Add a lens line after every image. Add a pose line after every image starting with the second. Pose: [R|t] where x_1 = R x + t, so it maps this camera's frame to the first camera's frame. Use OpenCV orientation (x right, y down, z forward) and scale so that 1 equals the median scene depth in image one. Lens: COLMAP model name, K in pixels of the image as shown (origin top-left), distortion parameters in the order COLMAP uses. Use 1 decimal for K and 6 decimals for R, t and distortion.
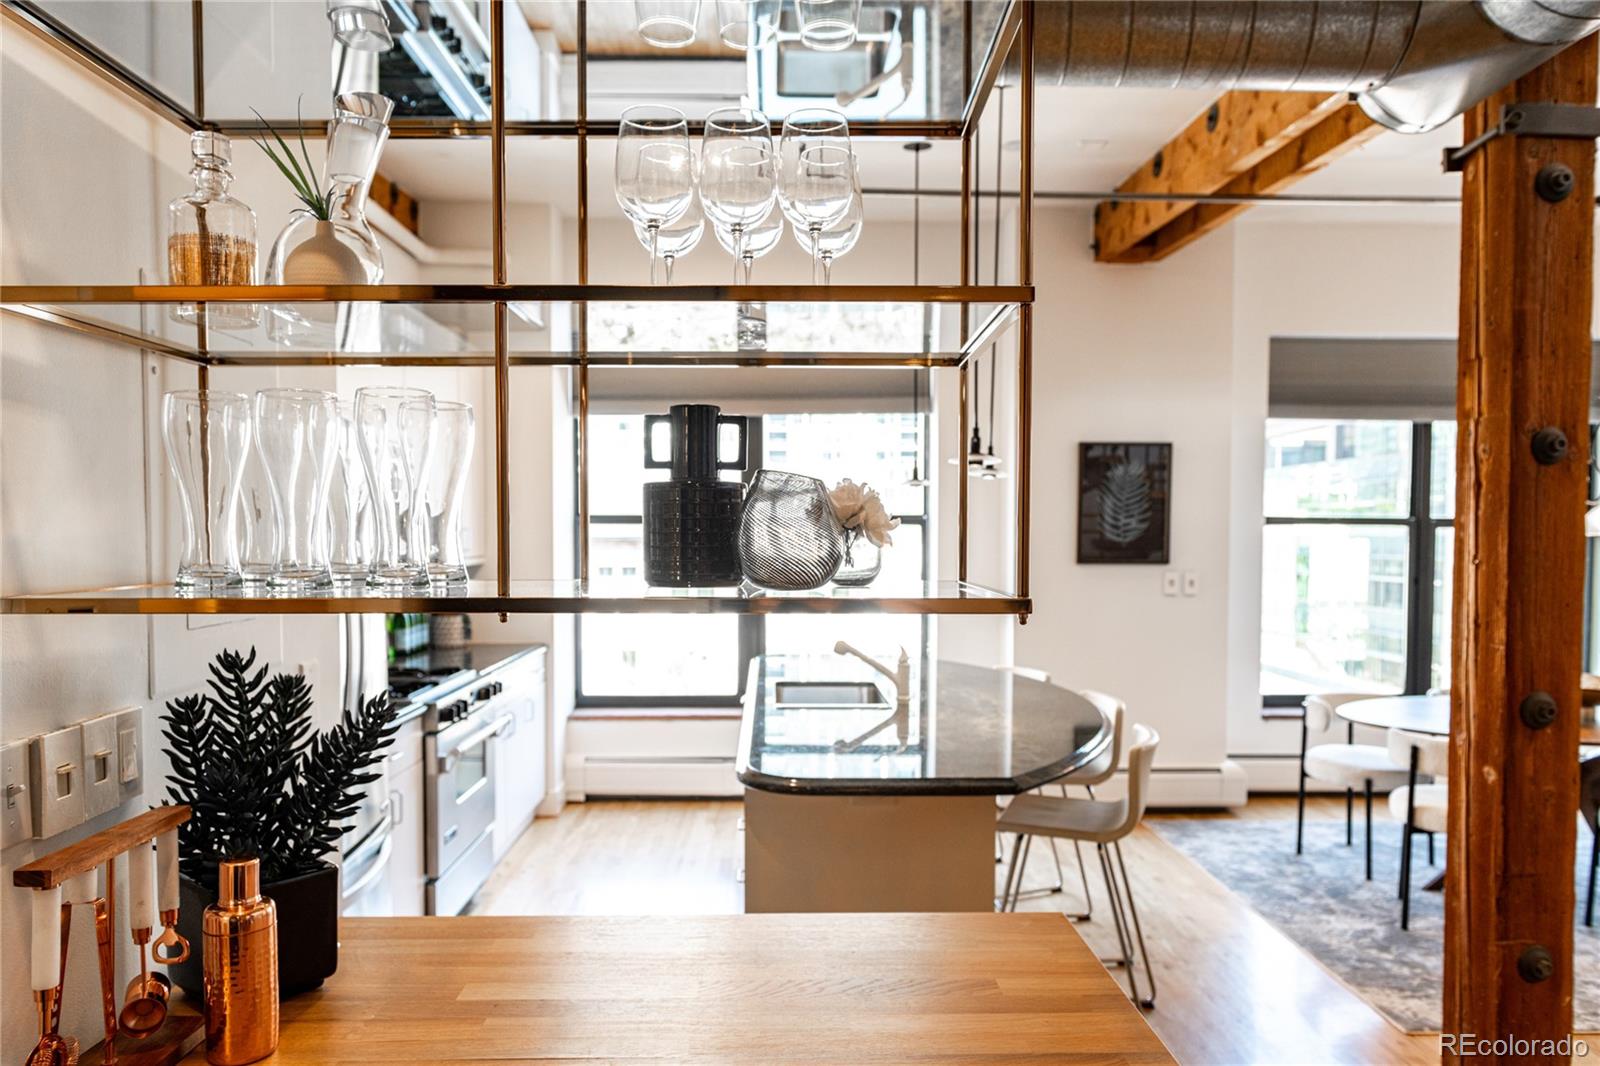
lens RADIAL K [[1105.4, 0, 805.9], [0, 1105.4, 579.6], [0, 0, 1]] dist [-0.029491, 0.006050]
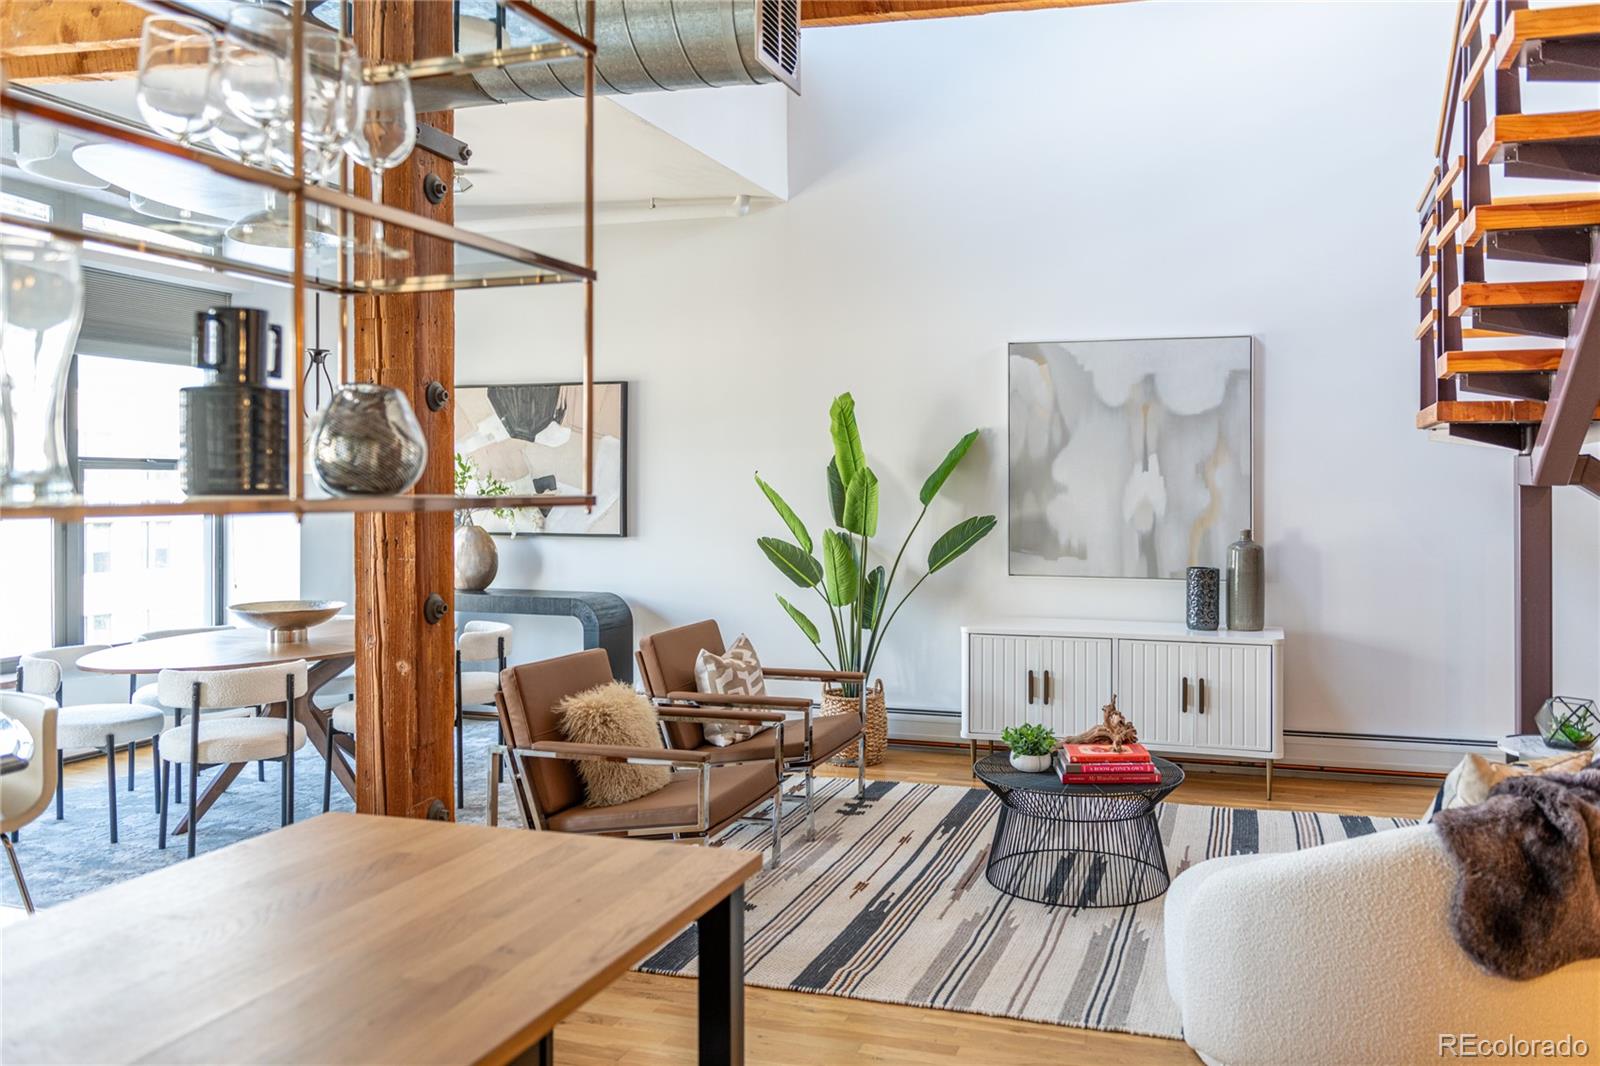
lens RADIAL K [[1336.3, 0, 839.1], [0, 1336.3, 485.9], [0, 0, 1]] dist [0.040176, -0.002373]
pose [[0.349576, 0.001773, 0.936906, -0.579258], [0.033858, 0.999321, -0.014524, 0.017377], [-0.936296, 0.036799, 0.349279, 0.031382]]
